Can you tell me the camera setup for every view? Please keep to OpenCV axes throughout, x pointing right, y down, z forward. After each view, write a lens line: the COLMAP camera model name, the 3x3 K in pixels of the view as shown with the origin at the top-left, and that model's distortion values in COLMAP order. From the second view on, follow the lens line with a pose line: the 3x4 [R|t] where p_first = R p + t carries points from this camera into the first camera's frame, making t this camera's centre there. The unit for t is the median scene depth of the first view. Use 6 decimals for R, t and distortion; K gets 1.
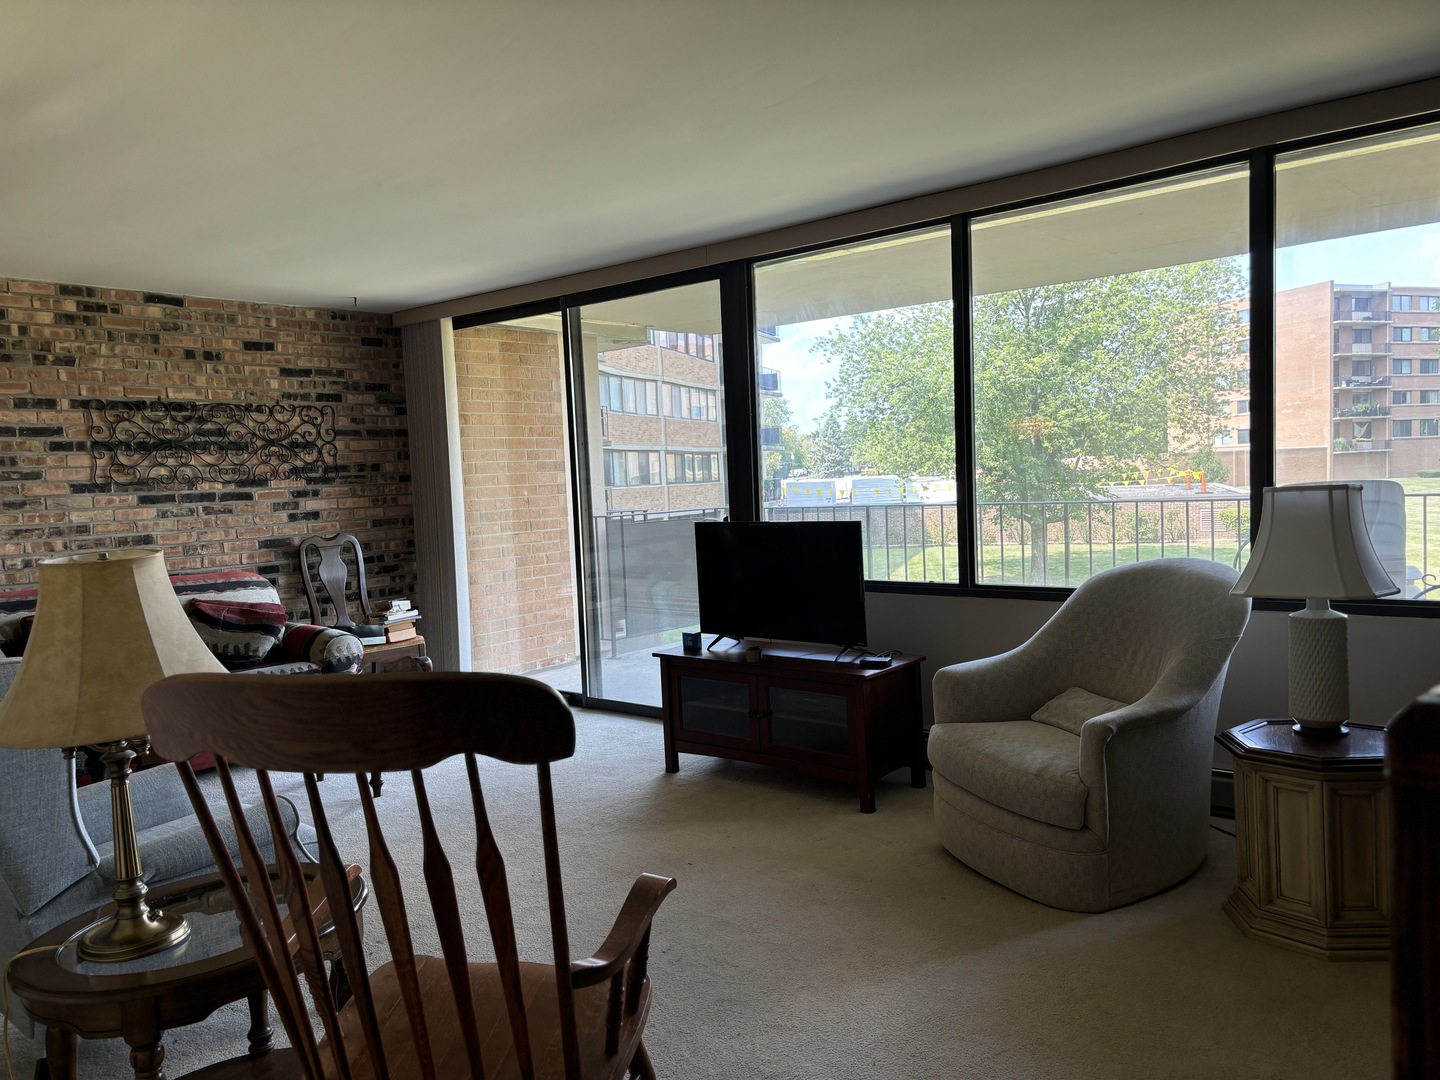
lens RADIAL K [[1084.7, 0, 720.5], [0, 1084.7, 550.0], [0, 0, 1]] dist [0.050072, -0.053663]
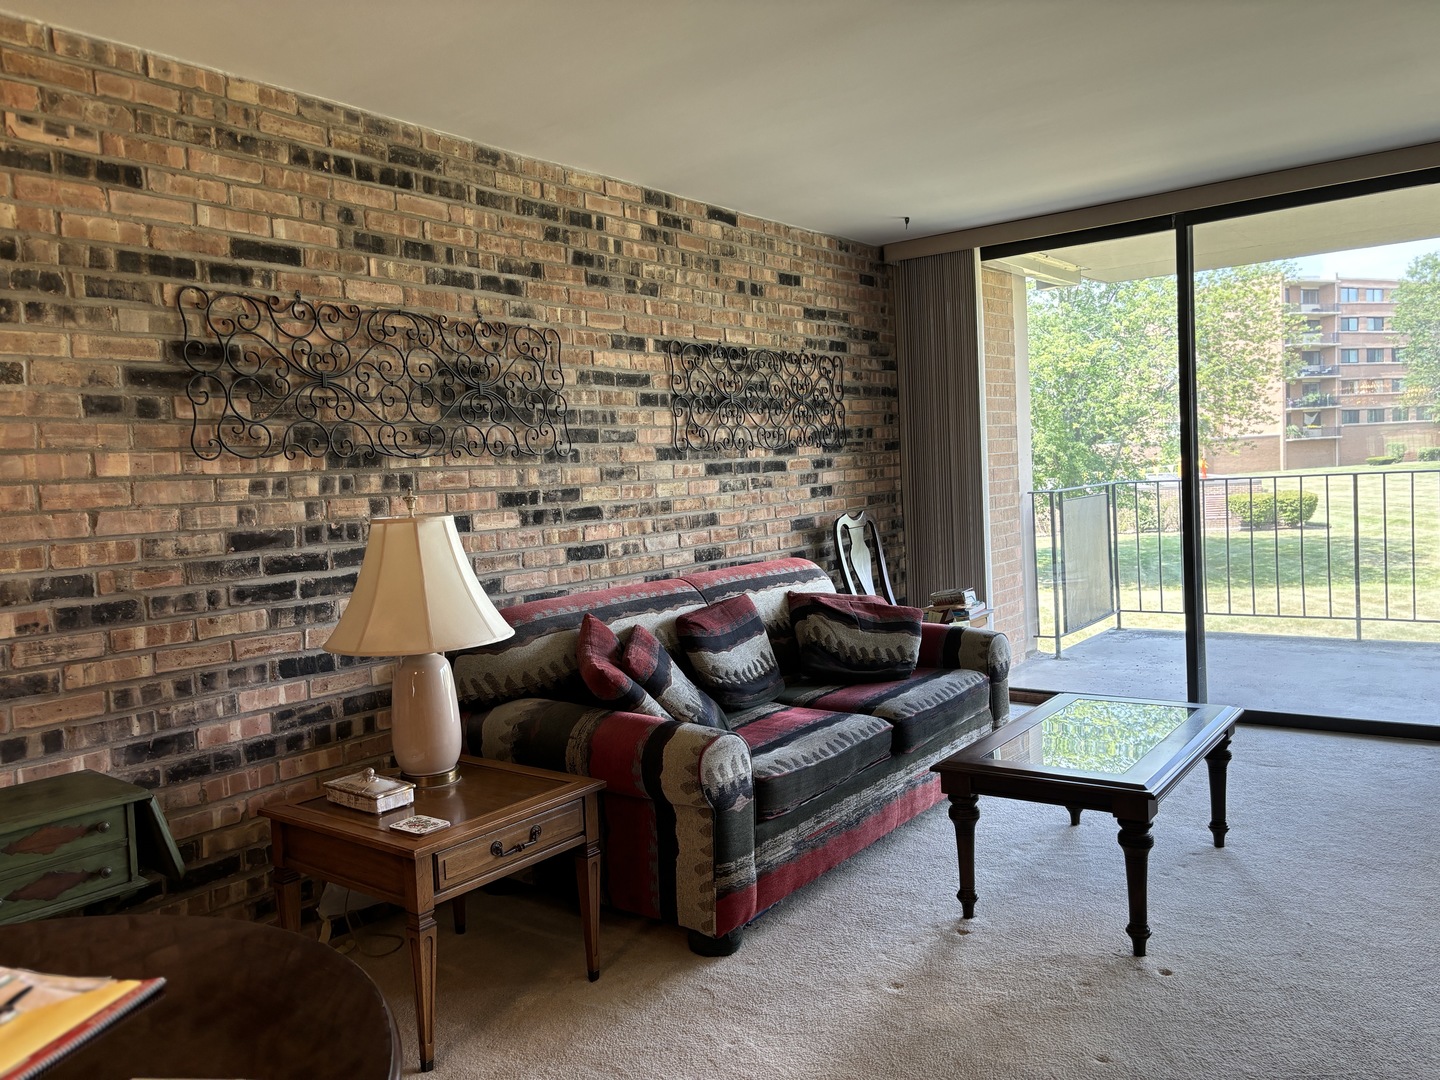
lens RADIAL K [[1084.7, 0, 710.0], [0, 1084.7, 550.2], [0, 0, 1]] dist [0.050072, -0.053663]
pose [[0.998684, -0.017599, 0.048176, -0.527195], [0.017519, 0.999844, 0.002069, 0.010514], [-0.048205, -0.001222, 0.998837, 0.201549]]
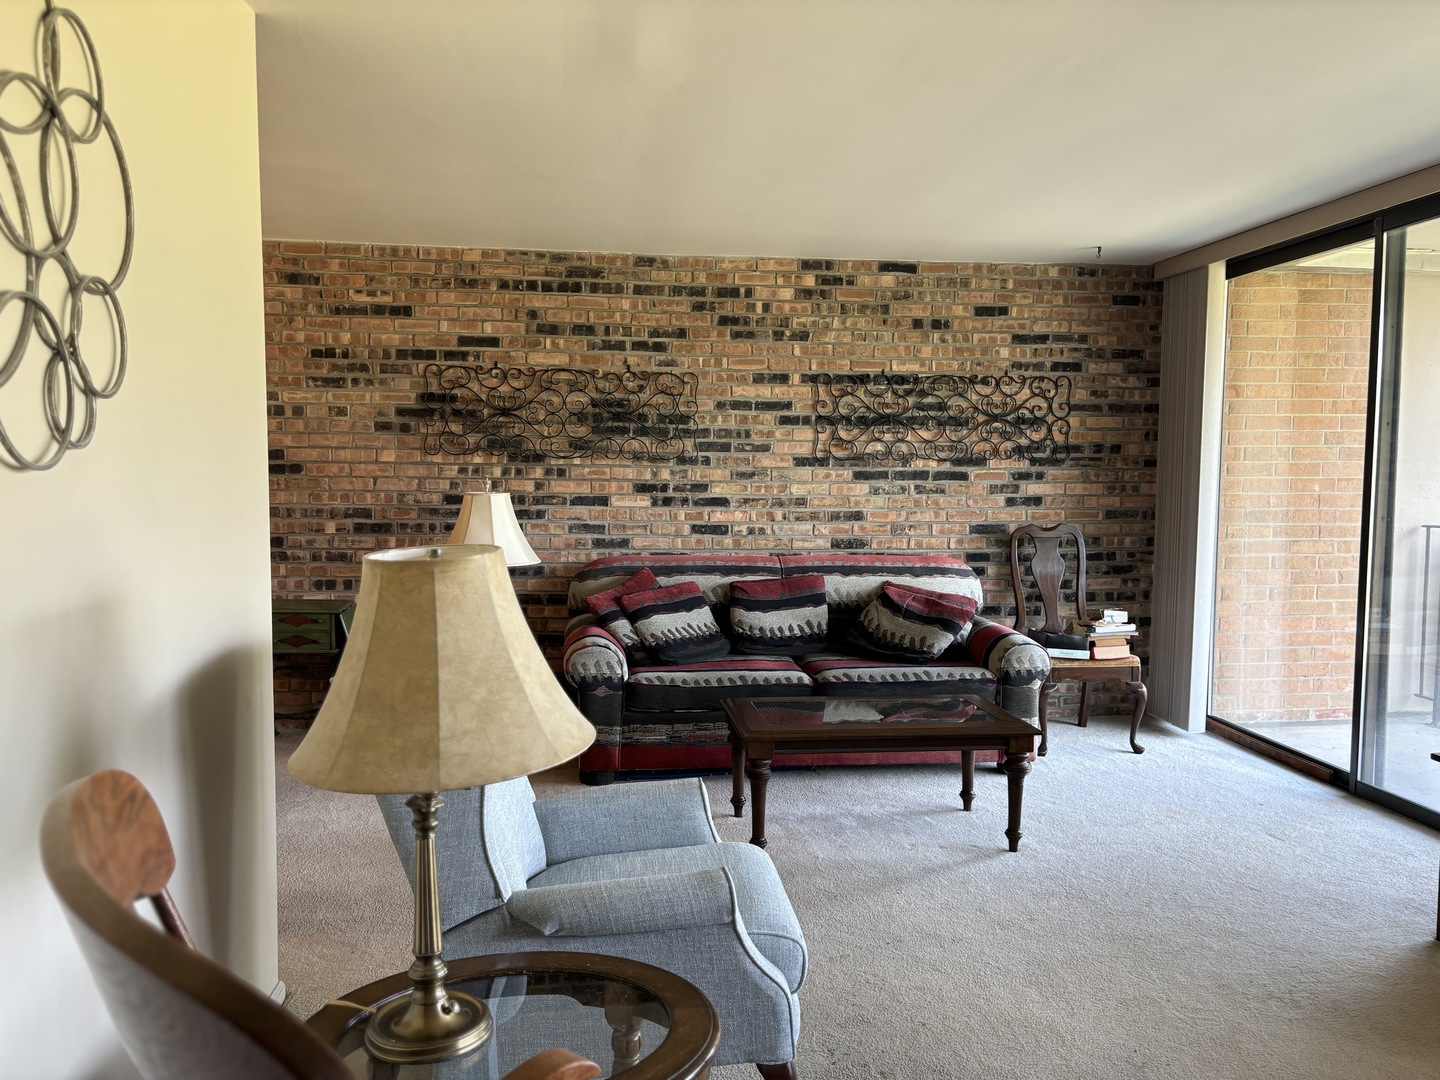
lens RADIAL K [[1084.7, 0, 718.3], [0, 1084.7, 550.6], [0, 0, 1]] dist [0.050072, -0.053663]
pose [[0.729501, 0.096580, -0.677127, 0.044900], [-0.081967, 0.995191, 0.053640, -0.018990], [0.679050, 0.016371, 0.733909, 0.185880]]
